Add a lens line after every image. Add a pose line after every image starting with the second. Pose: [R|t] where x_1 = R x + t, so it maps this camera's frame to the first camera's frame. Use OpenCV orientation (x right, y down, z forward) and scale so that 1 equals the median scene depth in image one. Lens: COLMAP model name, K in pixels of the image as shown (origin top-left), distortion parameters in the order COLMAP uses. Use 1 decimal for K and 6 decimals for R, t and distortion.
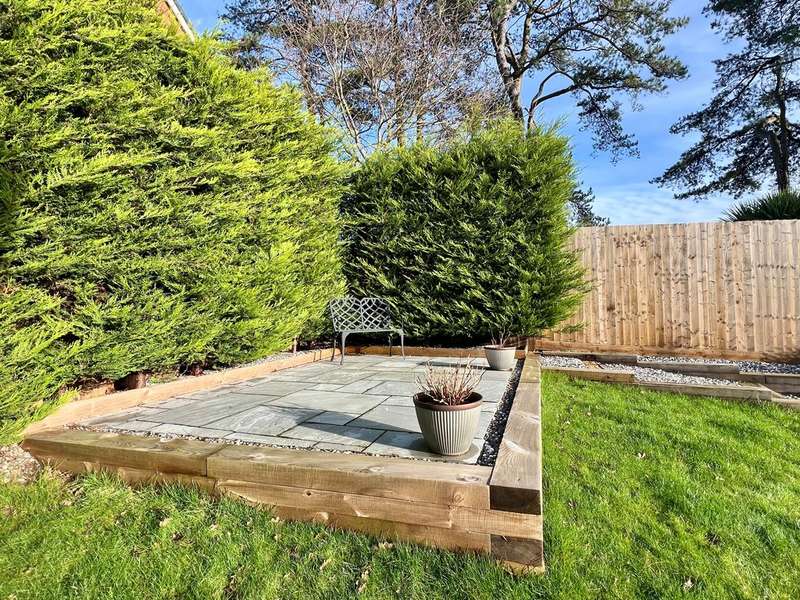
lens RADIAL K [[392.8, 0, 398.4], [0, 392.8, 302.3], [0, 0, 1]] dist [-0.001264, 0.000330]
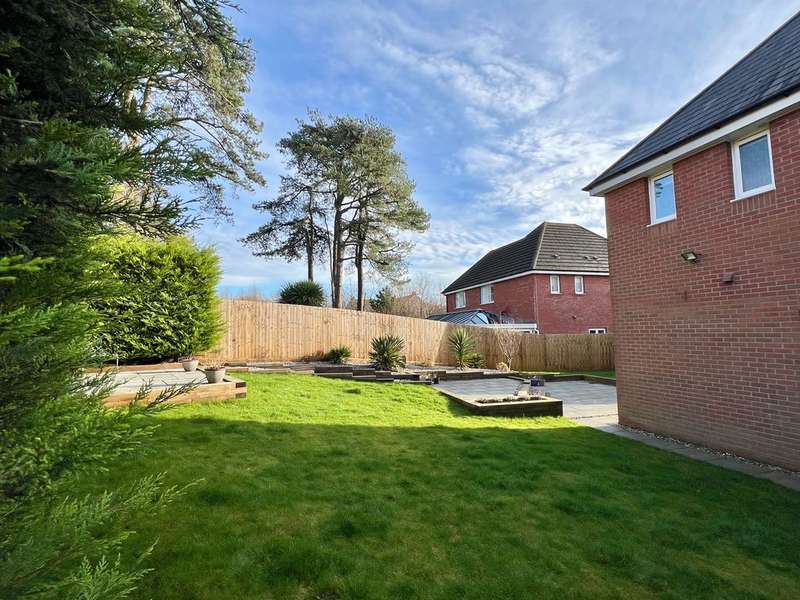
lens RADIAL K [[392.8, 0, 400.2], [0, 392.8, 300.3], [0, 0, 1]] dist [-0.001264, 0.000330]
pose [[0.548296, 0.075992, 0.832824, -0.694777], [-0.015391, 0.996611, -0.080804, -0.039729], [-0.836143, 0.031487, 0.547608, -0.837286]]
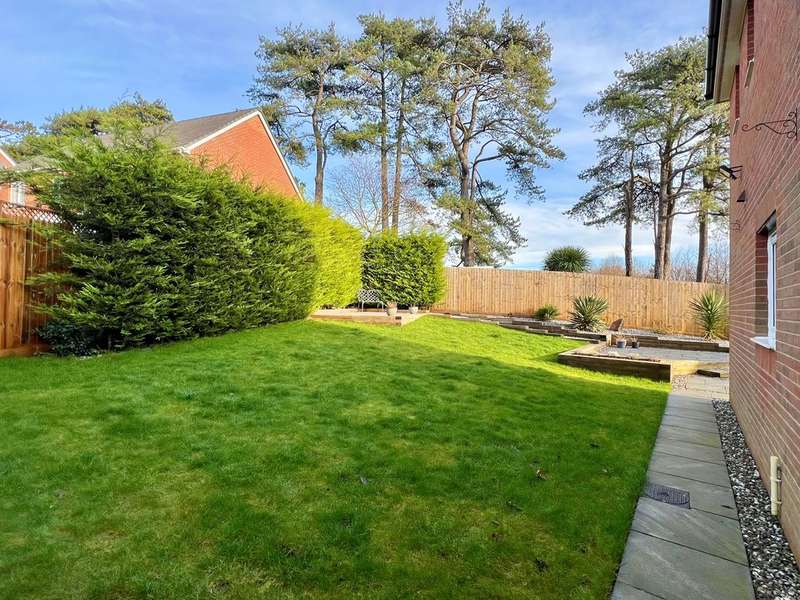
lens RADIAL K [[392.8, 0, 400.4], [0, 392.8, 301.1], [0, 0, 1]] dist [-0.001264, 0.000330]
pose [[0.997461, 0.034915, 0.062075, -0.038369], [-0.035878, 0.999251, 0.014468, 0.018639], [-0.061523, -0.016658, 0.997967, -1.738374]]
